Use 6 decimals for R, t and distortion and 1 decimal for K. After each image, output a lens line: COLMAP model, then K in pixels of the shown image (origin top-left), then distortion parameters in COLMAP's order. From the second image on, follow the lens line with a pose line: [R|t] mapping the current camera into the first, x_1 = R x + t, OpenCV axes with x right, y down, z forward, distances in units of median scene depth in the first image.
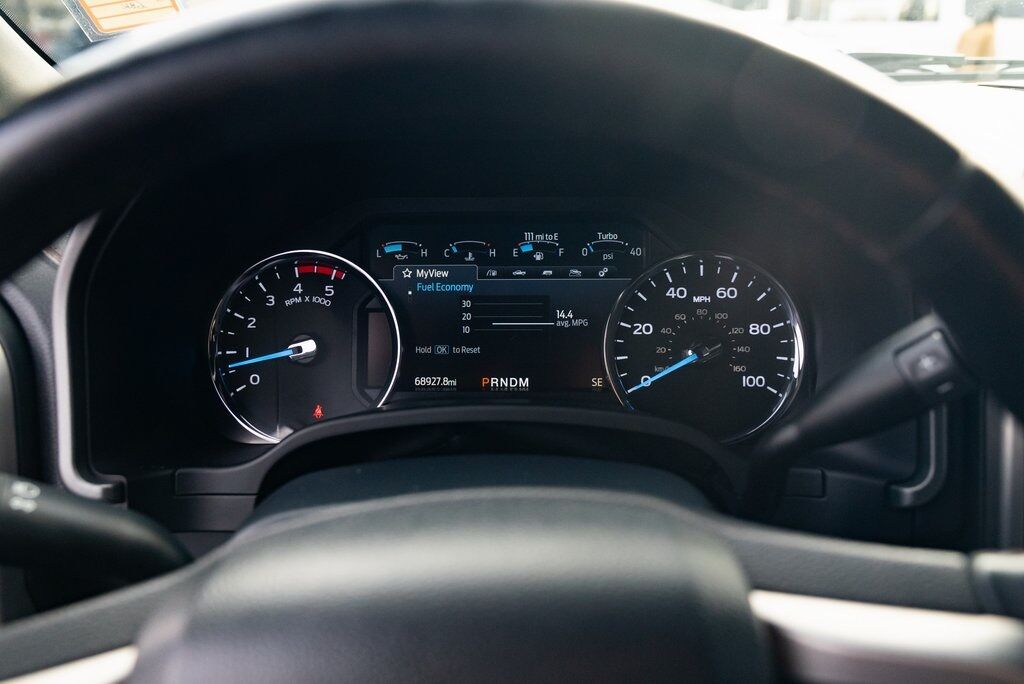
lens RADIAL K [[868.4, 0, 516.8], [0, 868.4, 343.3], [0, 0, 1]] dist [-0.016182, 0.023800]
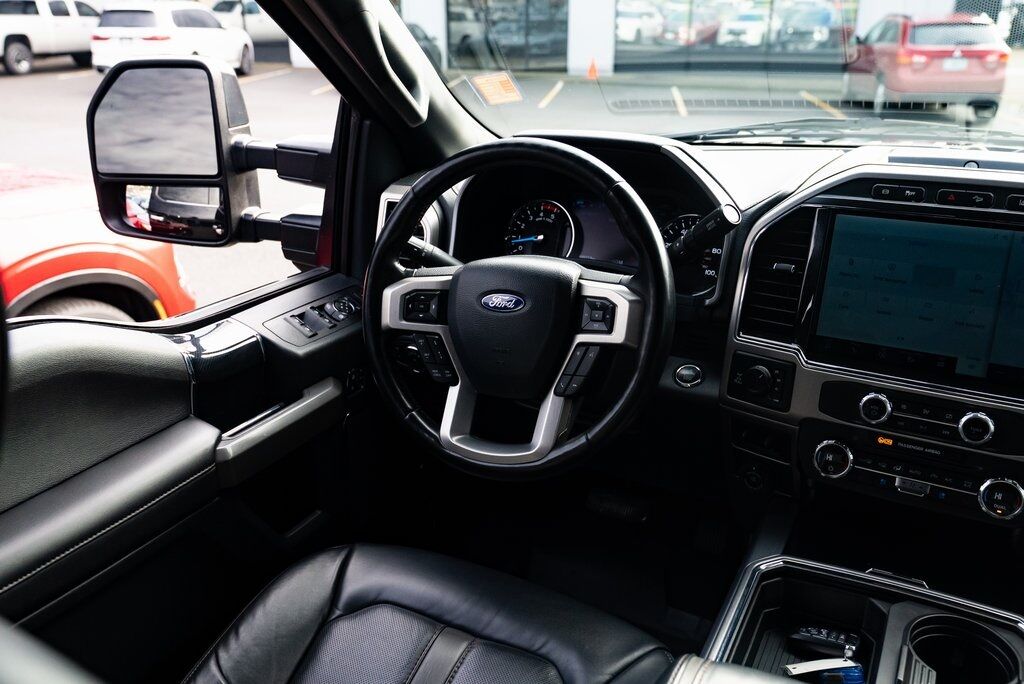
lens RADIAL K [[868.4, 0, 510.7], [0, 868.4, 346.8], [0, 0, 1]] dist [-0.016182, 0.023800]
pose [[0.896034, 0.164009, -0.412581, 0.785412], [-0.152239, 0.986429, 0.061495, 0.178133], [0.417068, 0.007710, 0.908843, -1.352667]]
